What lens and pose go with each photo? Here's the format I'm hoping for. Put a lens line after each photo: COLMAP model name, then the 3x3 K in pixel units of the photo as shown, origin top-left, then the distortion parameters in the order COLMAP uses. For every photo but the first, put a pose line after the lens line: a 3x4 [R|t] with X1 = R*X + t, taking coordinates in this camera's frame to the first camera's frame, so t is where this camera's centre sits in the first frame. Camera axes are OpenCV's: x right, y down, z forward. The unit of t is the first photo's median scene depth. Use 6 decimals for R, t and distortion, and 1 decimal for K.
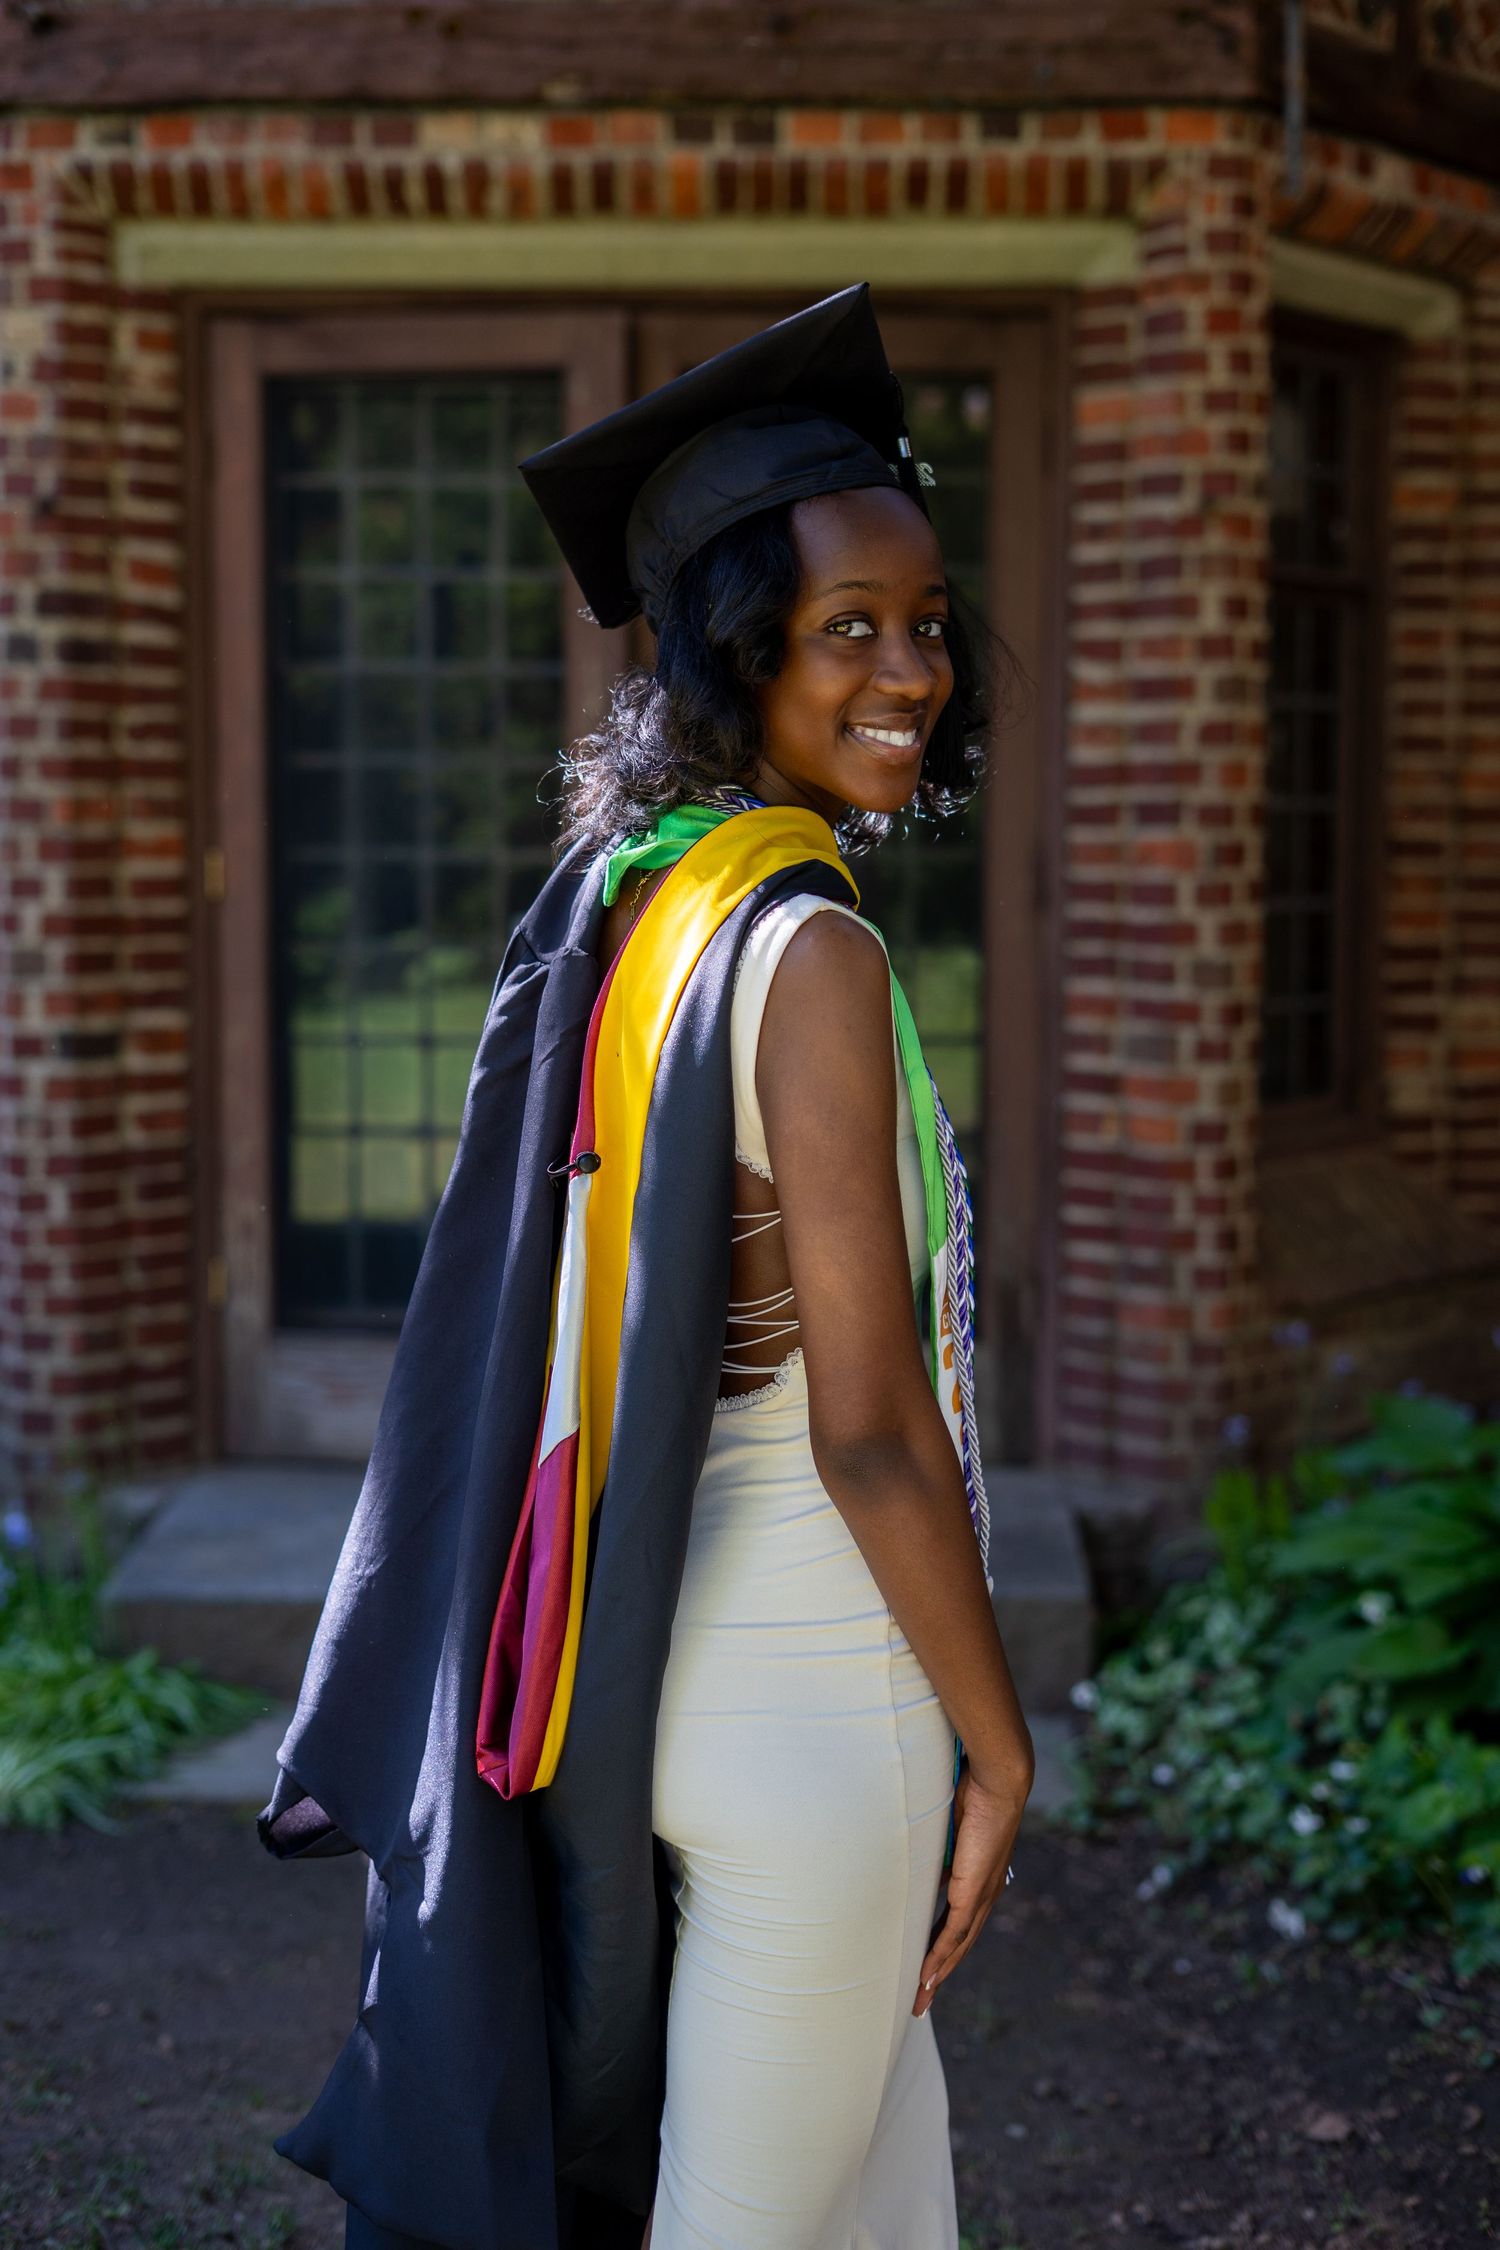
lens RADIAL K [[3225.4, 0, 748.2], [0, 3225.4, 1125.9], [0, 0, 1]] dist [0.038992, 0.000000]
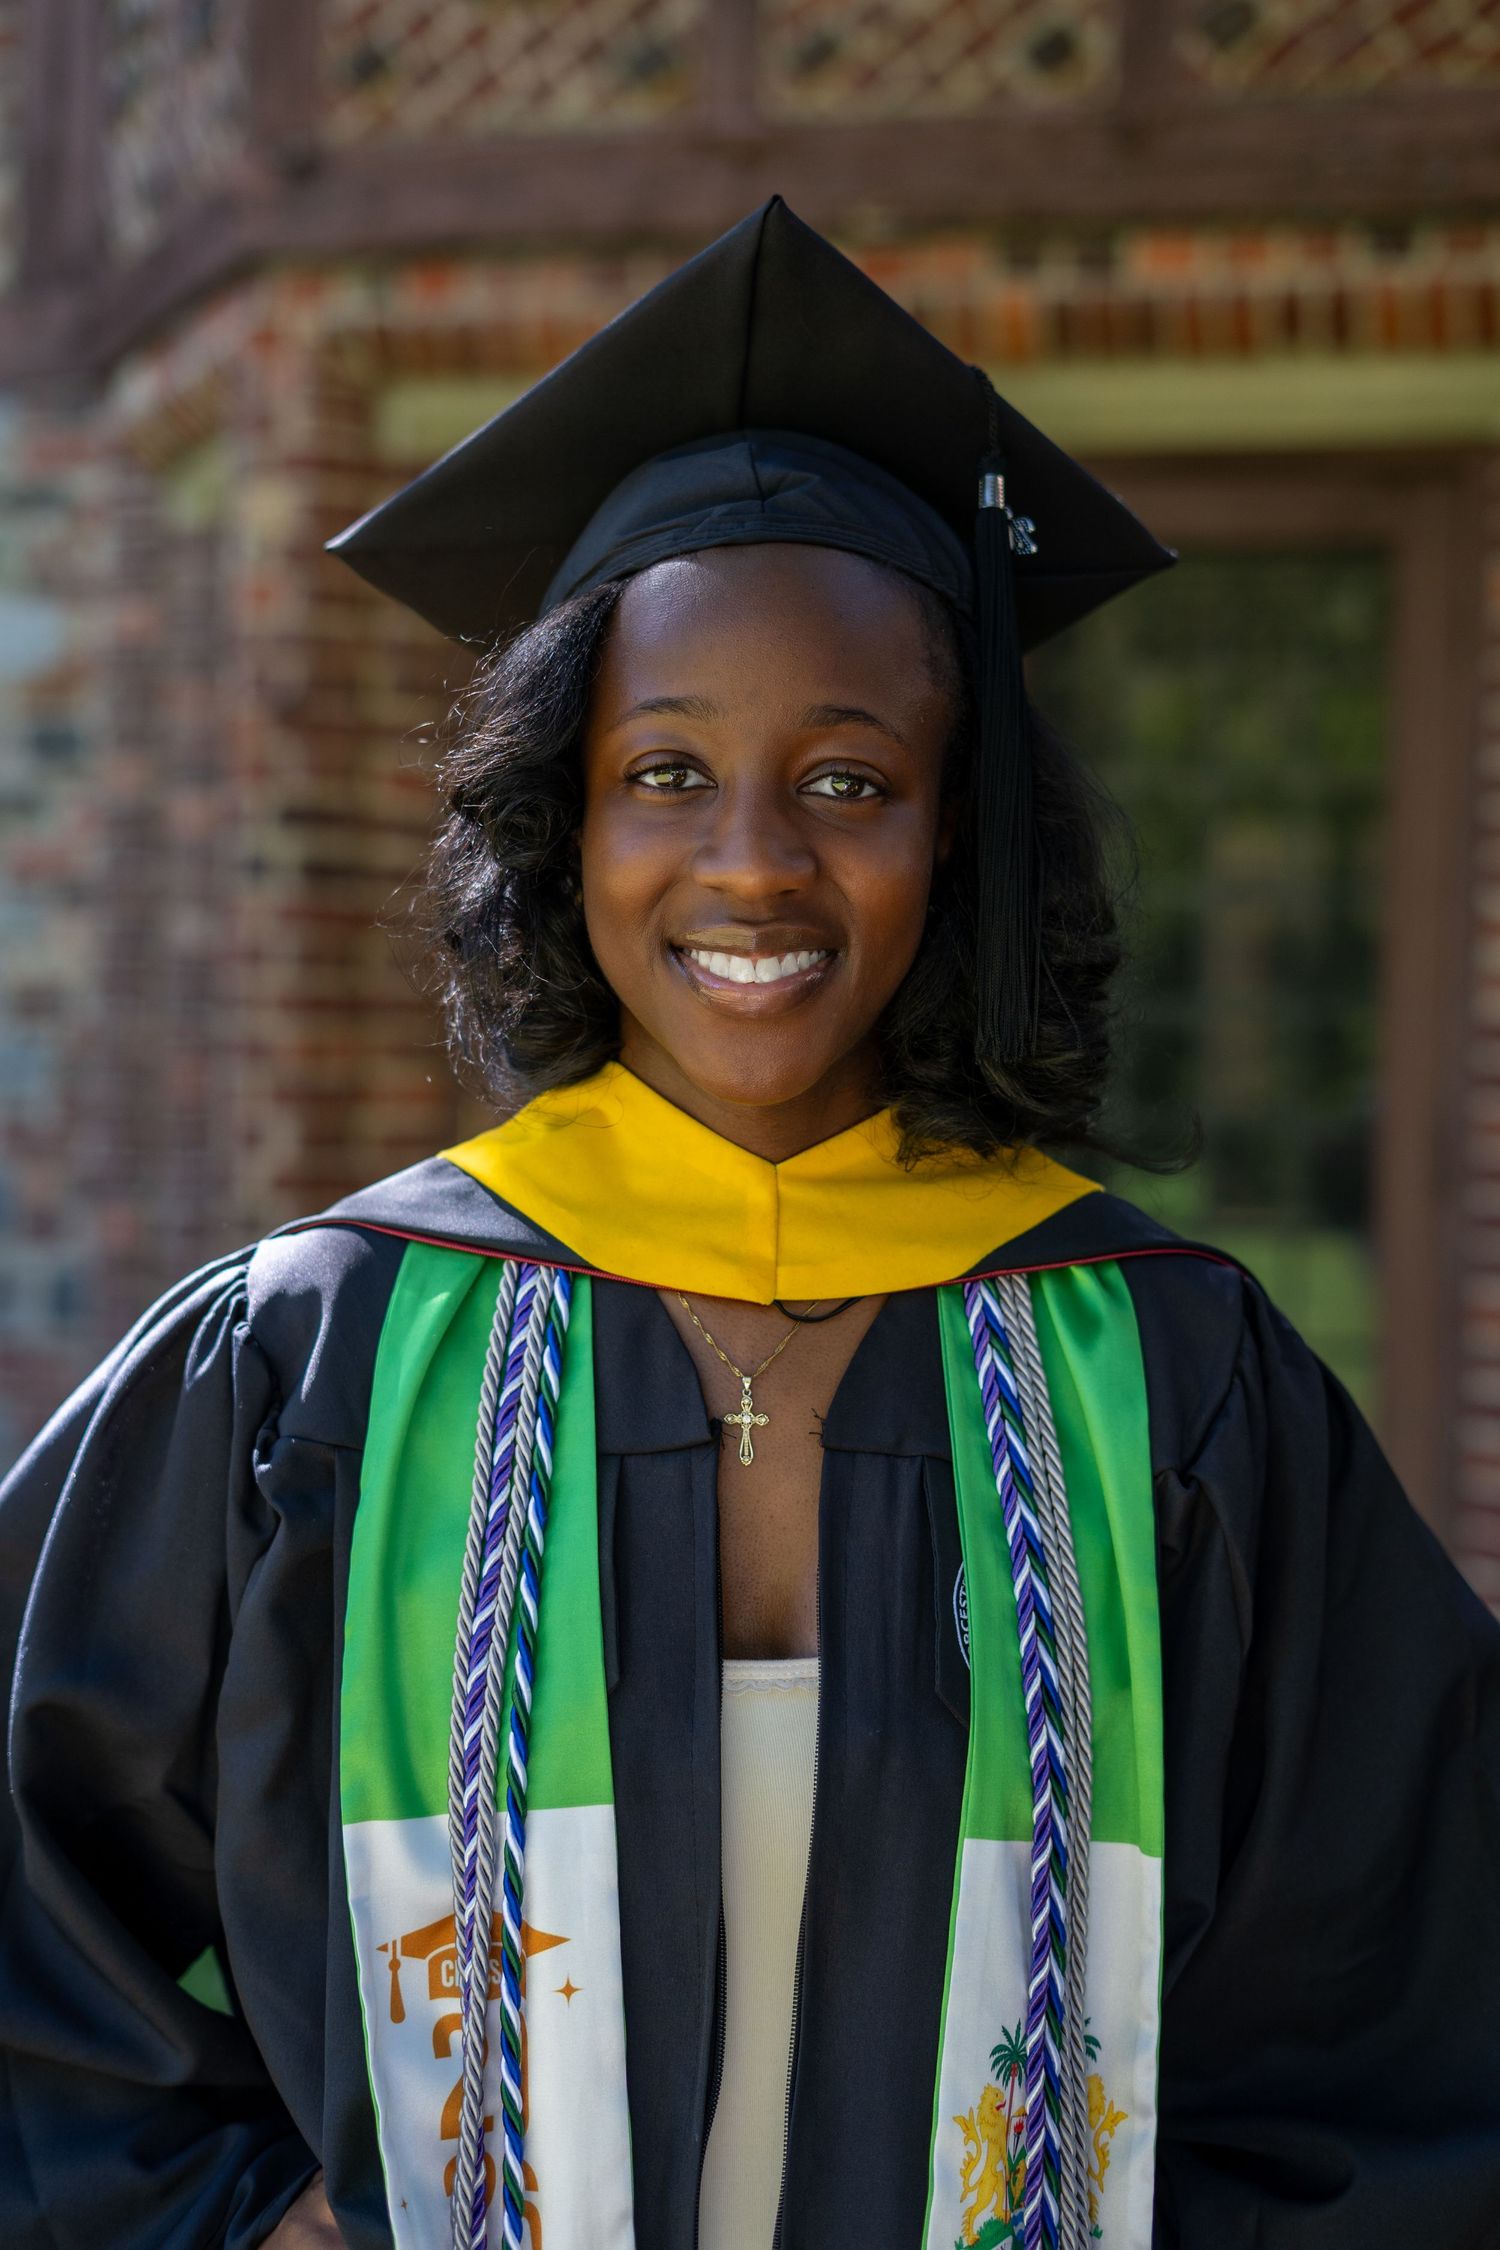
lens RADIAL K [[3225.4, 0, 752.2], [0, 3225.4, 1116.4], [0, 0, 1]] dist [0.038992, 0.000000]
pose [[0.986011, 0.021924, -0.165233, 0.056010], [-0.034685, 0.996599, -0.074747, -0.020632], [0.163032, 0.079433, 0.983418, 0.176331]]
